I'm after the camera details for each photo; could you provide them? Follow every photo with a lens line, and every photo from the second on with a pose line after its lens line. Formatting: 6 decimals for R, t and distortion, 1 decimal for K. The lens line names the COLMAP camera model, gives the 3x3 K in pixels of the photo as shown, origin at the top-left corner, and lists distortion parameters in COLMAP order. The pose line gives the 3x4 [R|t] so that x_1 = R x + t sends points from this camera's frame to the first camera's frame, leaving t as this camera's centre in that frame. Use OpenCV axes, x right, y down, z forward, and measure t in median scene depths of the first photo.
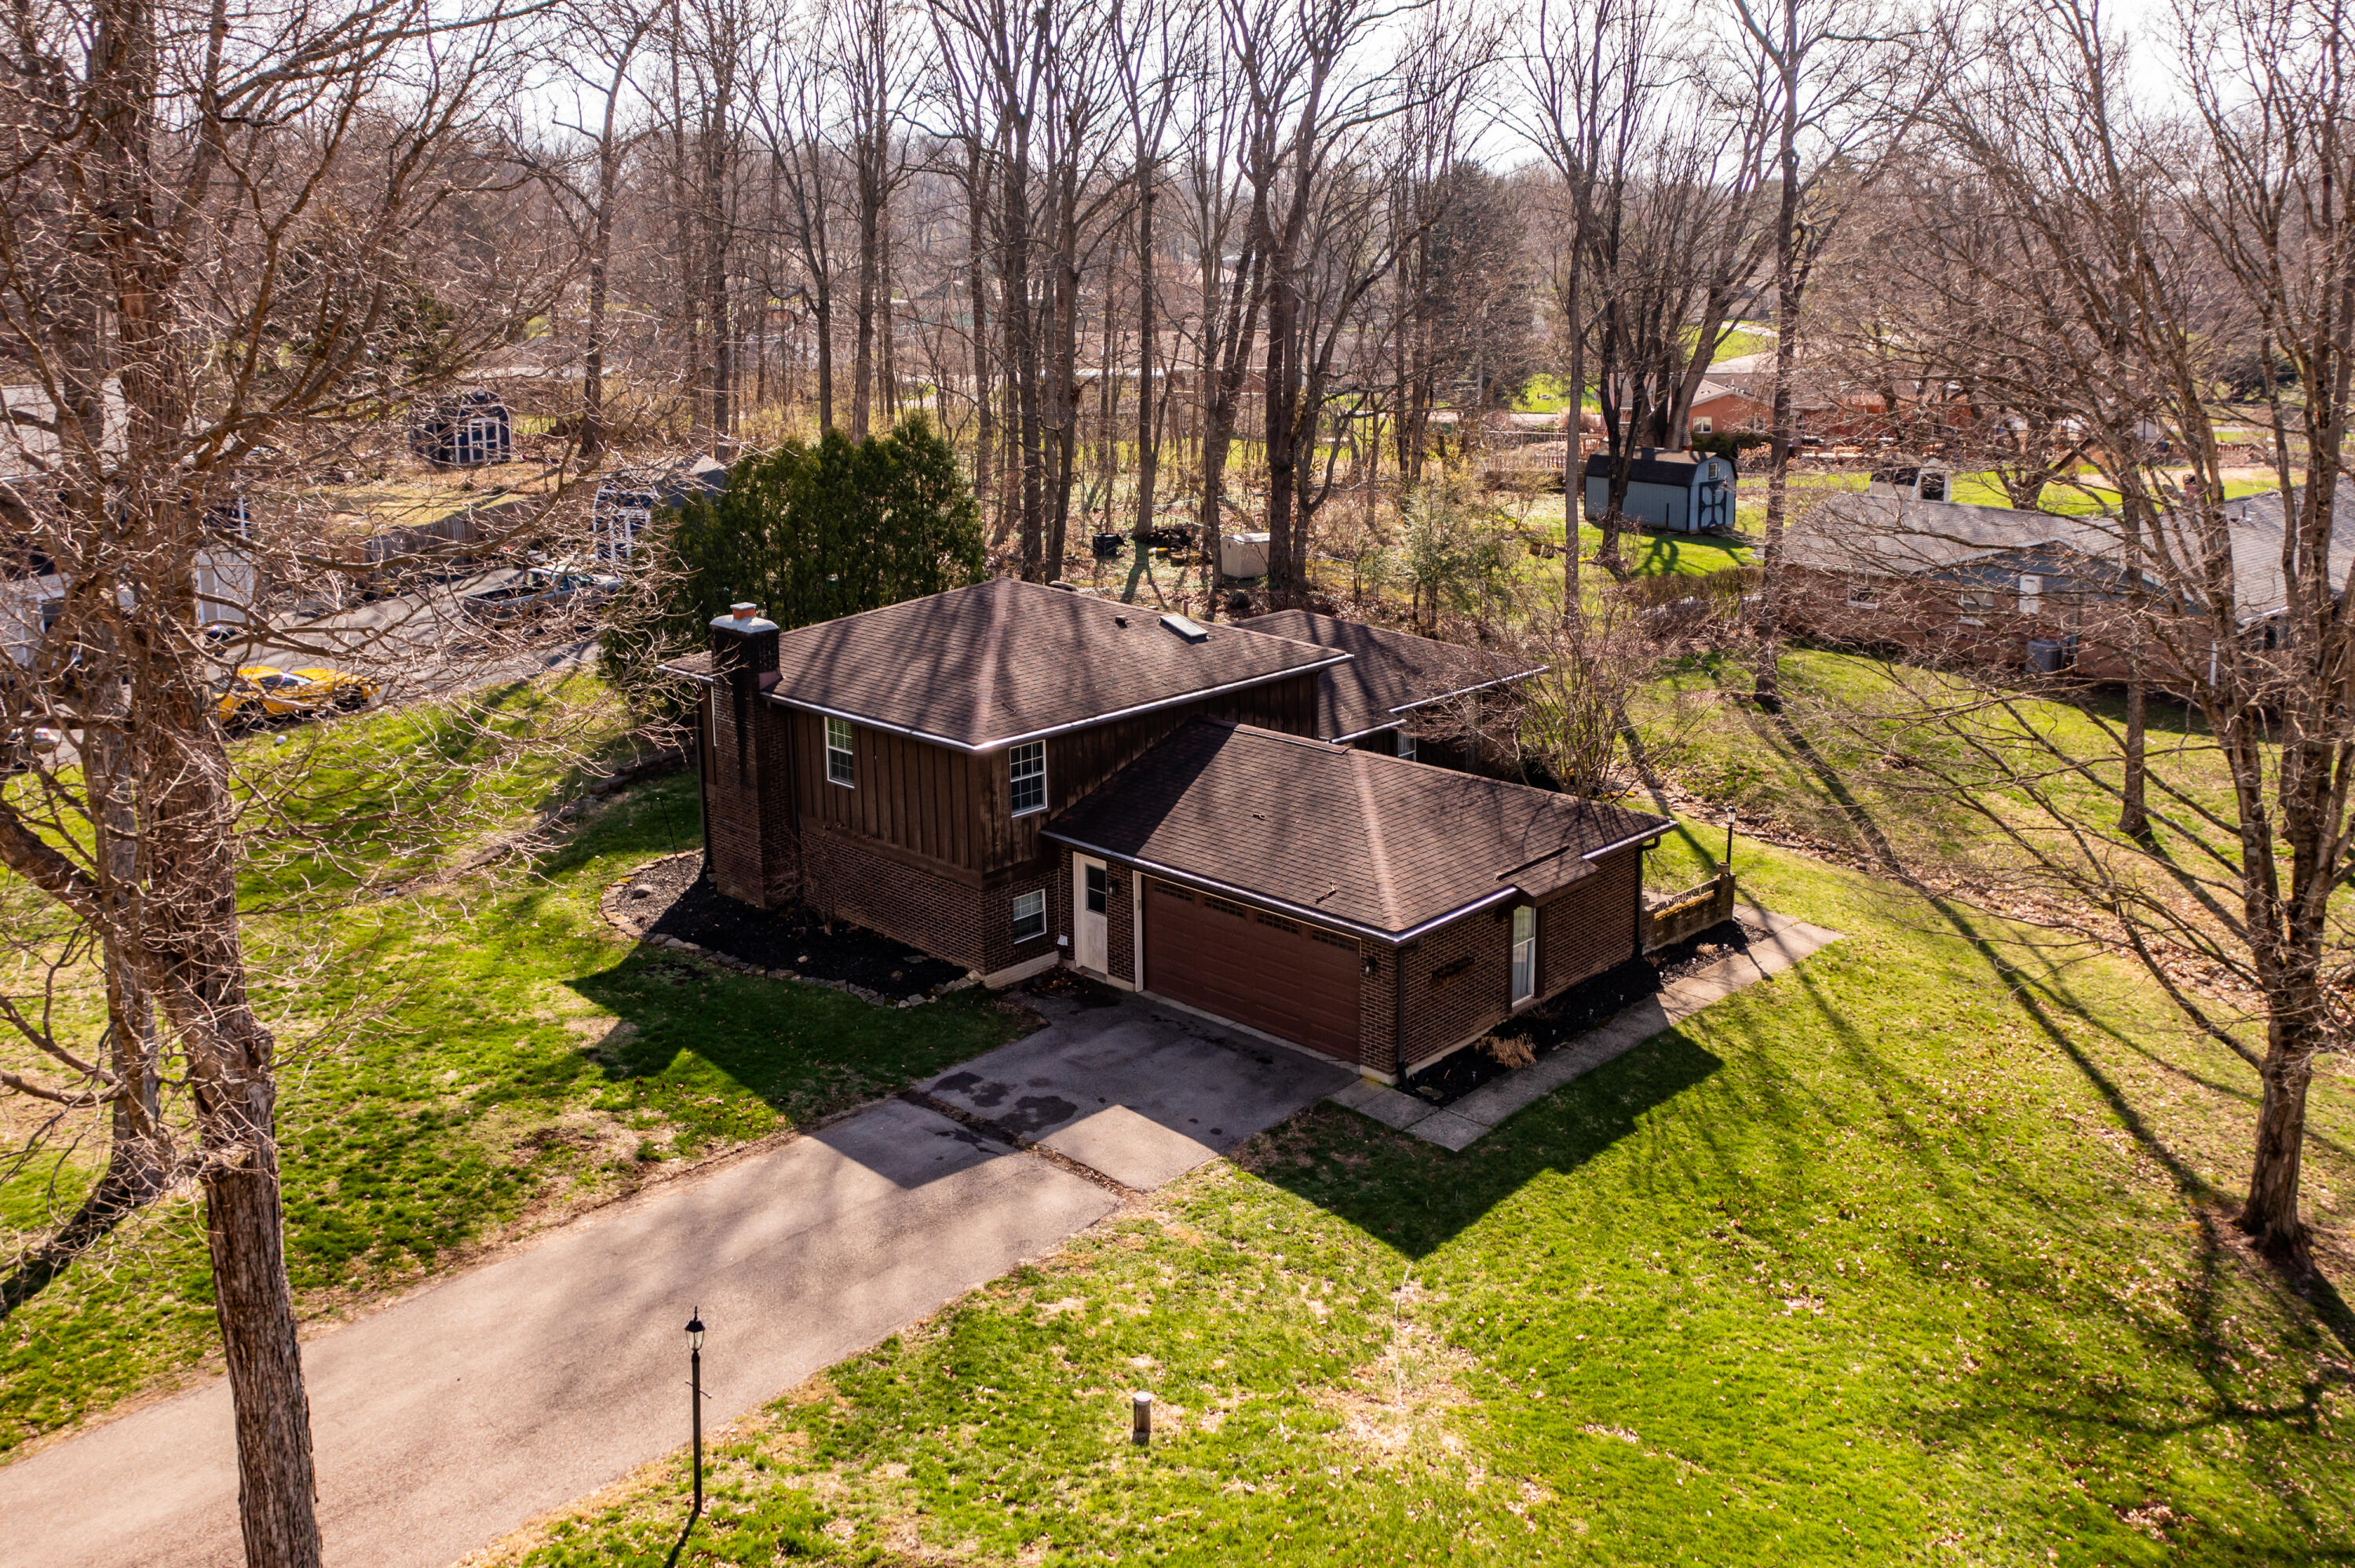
lens RADIAL K [[1969.9, 0, 1222.8], [0, 1969.9, 791.9], [0, 0, 1]] dist [-0.003638, 0.007245]
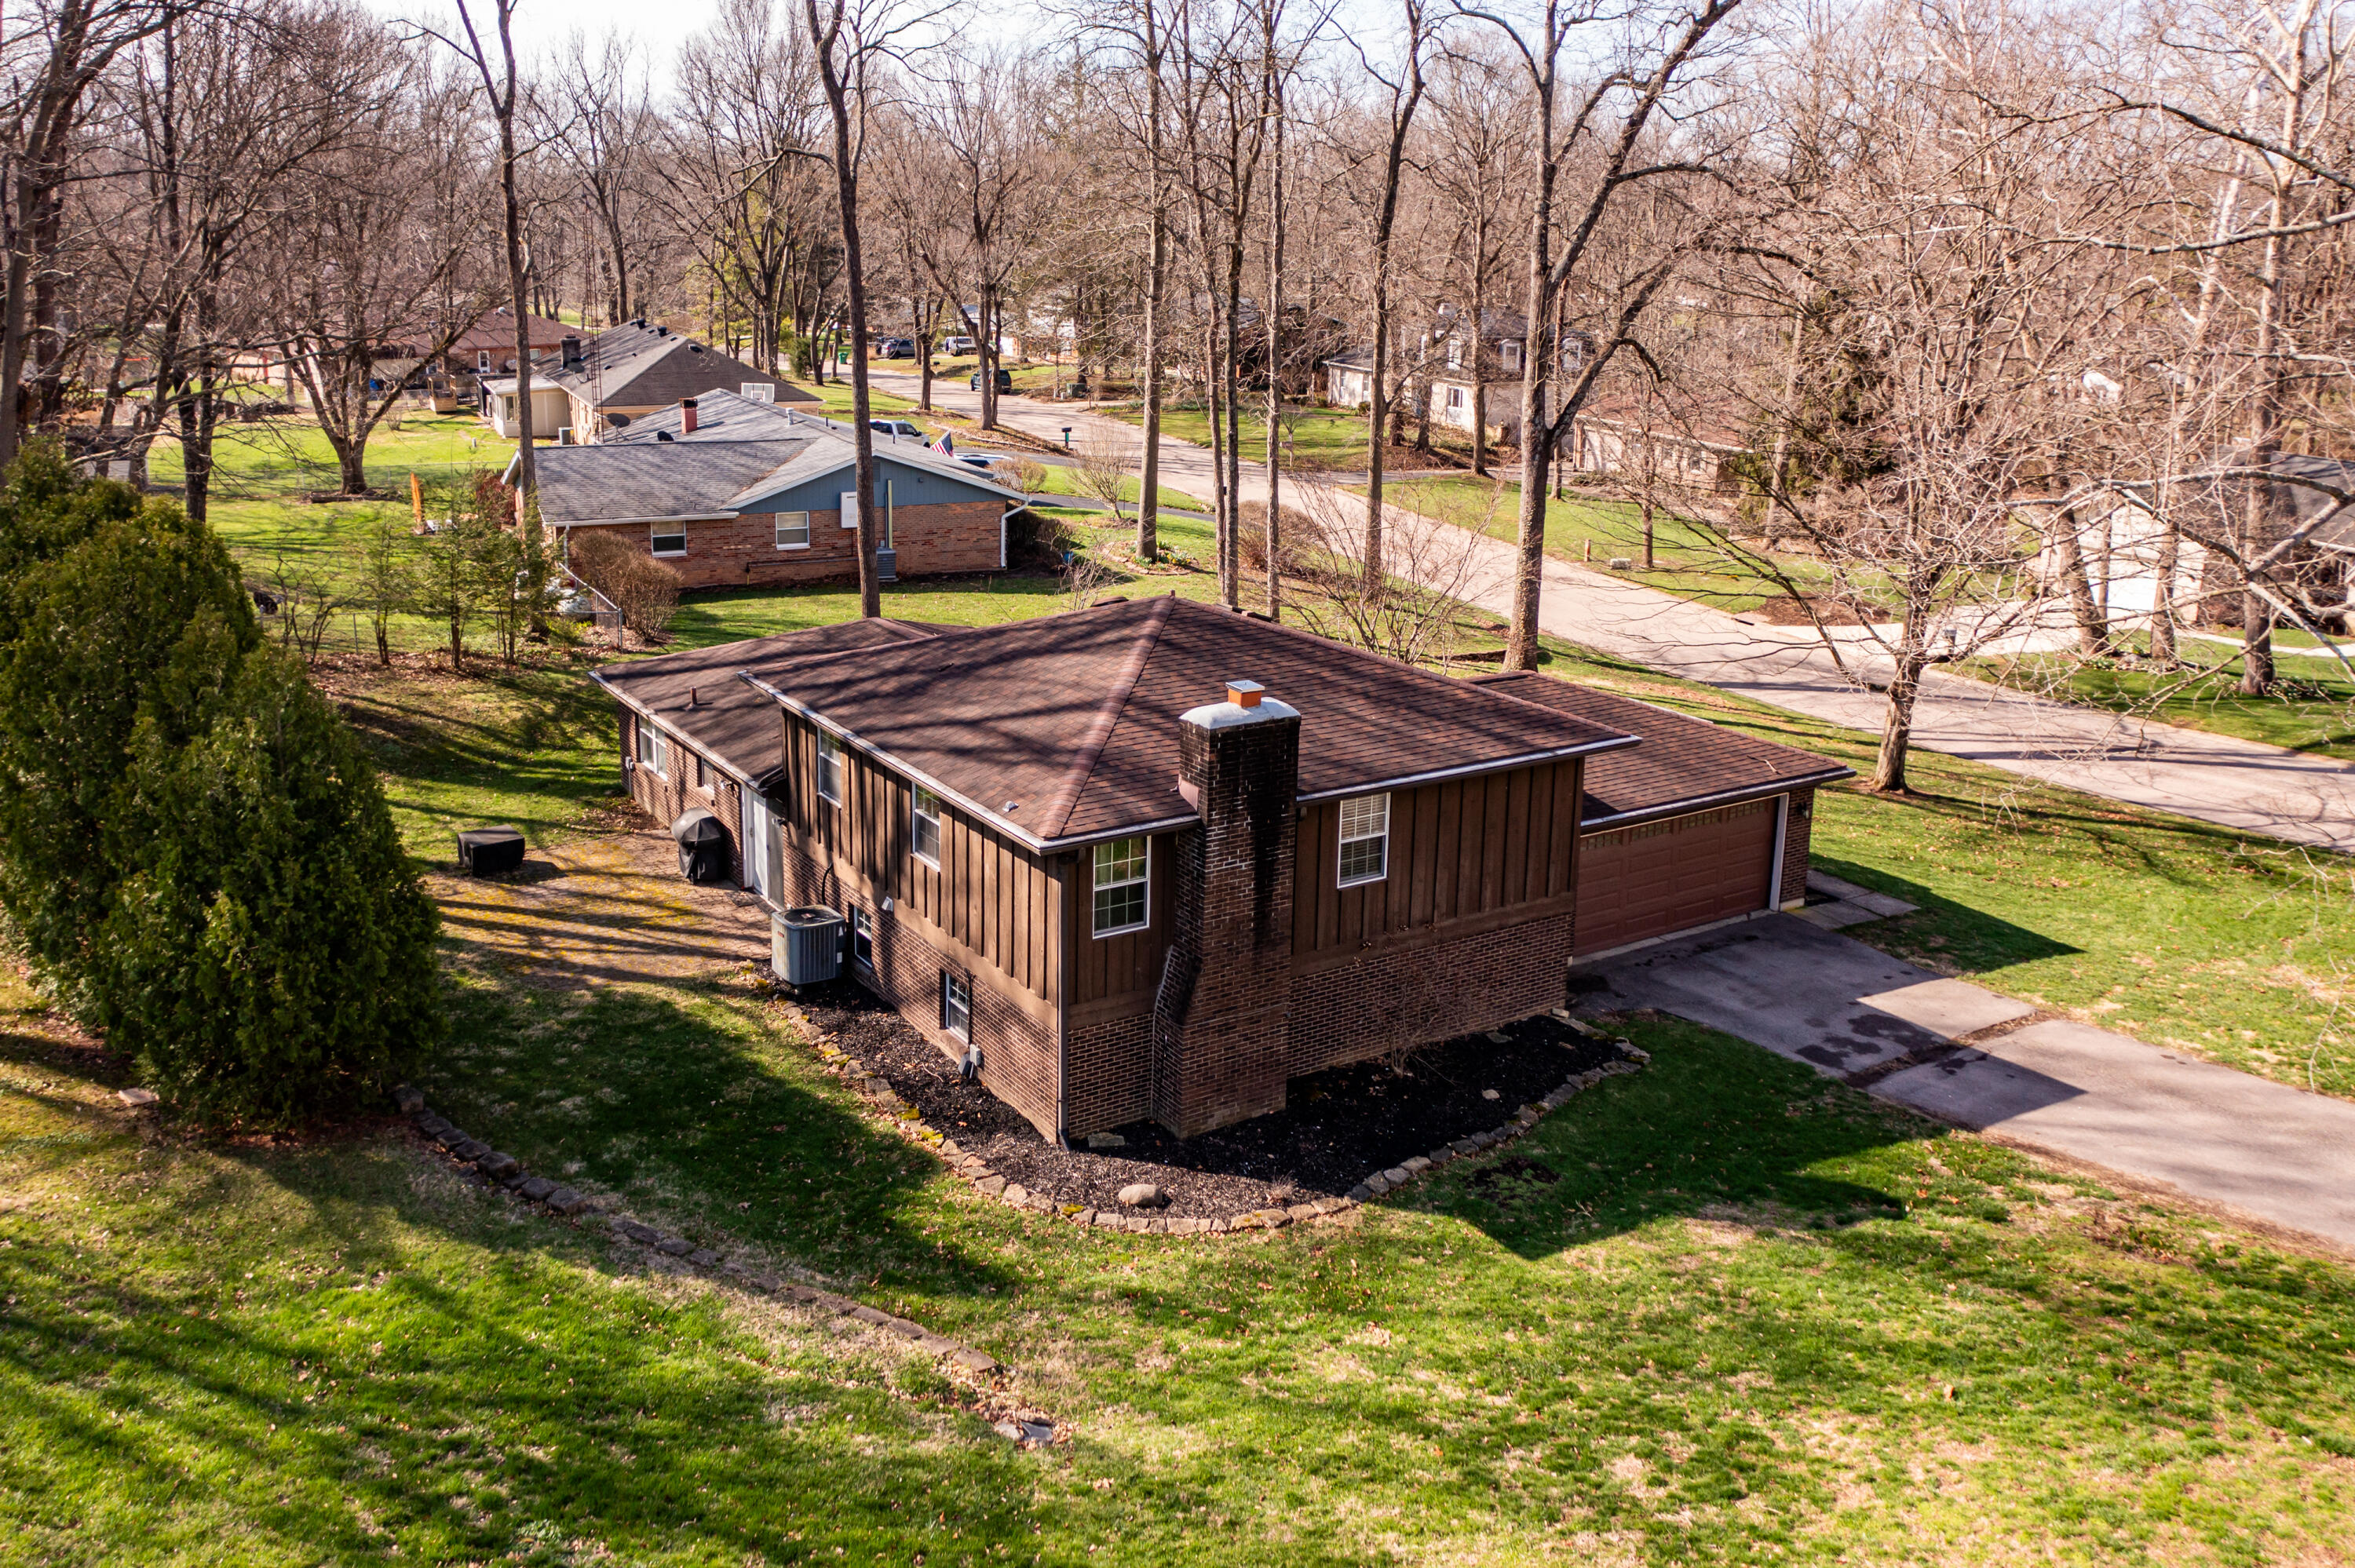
lens RADIAL K [[1892.1, 0, 1180.9], [0, 1892.1, 725.9], [0, 0, 1]] dist [-0.007268, 0.009582]
pose [[0.242840, -0.240086, 0.939887, -0.919955], [0.246703, 0.952318, 0.179520, -0.218671], [-0.938172, 0.188278, 0.290491, 0.890459]]
